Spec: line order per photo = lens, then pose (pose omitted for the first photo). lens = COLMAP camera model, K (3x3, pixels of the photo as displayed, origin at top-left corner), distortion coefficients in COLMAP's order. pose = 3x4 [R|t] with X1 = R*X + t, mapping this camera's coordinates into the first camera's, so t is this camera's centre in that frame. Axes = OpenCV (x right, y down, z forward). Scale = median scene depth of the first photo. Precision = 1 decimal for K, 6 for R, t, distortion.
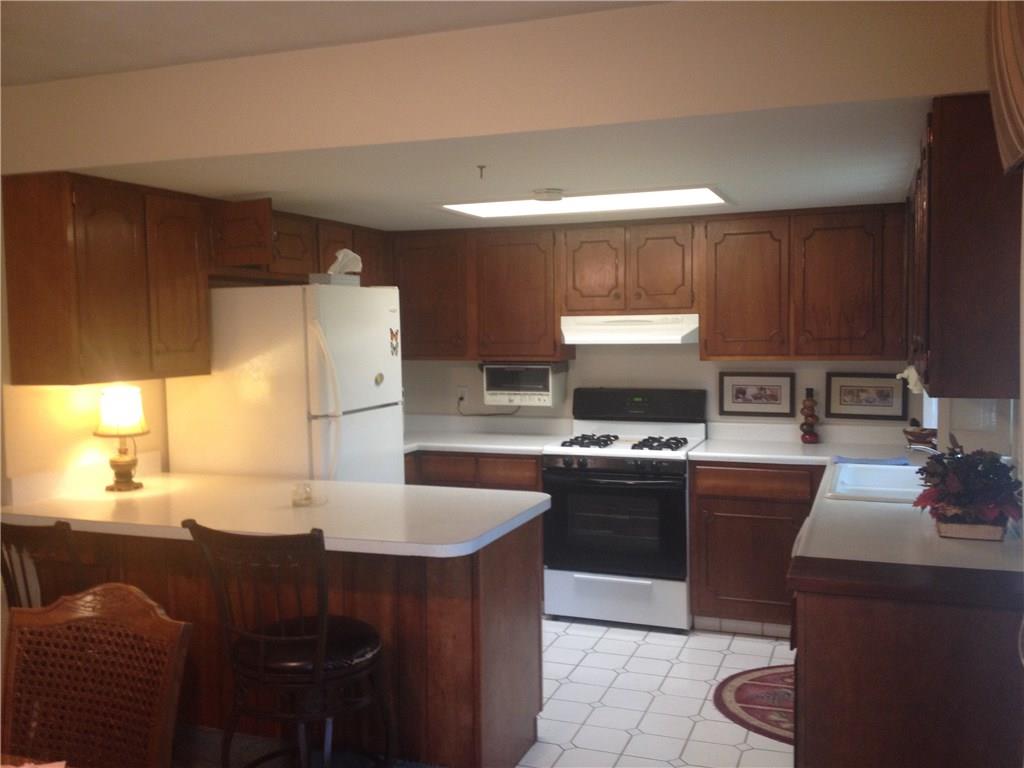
lens RADIAL K [[1003.4, 0, 510.8], [0, 1003.4, 382.0], [0, 0, 1]] dist [0.000181, 0.000000]
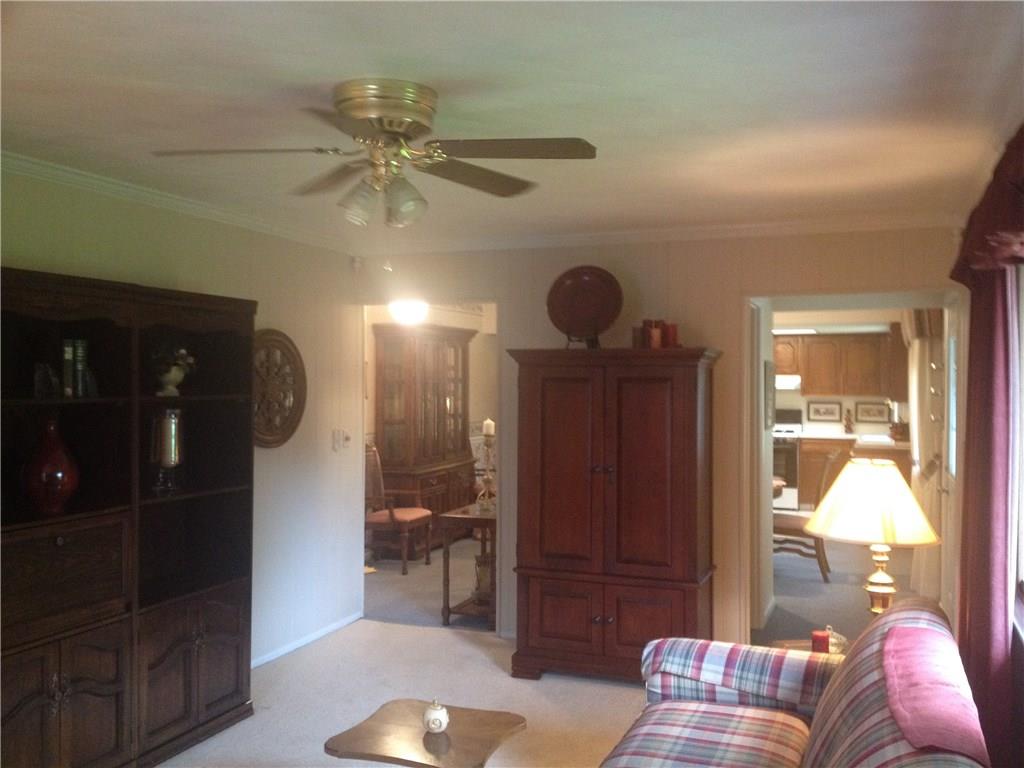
lens RADIAL K [[1003.4, 0, 513.0], [0, 1003.4, 383.9], [0, 0, 1]] dist [0.000181, 0.000000]
pose [[0.999812, 0.019411, -0.000027, -0.474318], [-0.019385, 0.998395, -0.053218, 0.085956], [-0.001007, 0.053208, 0.998583, -1.307108]]
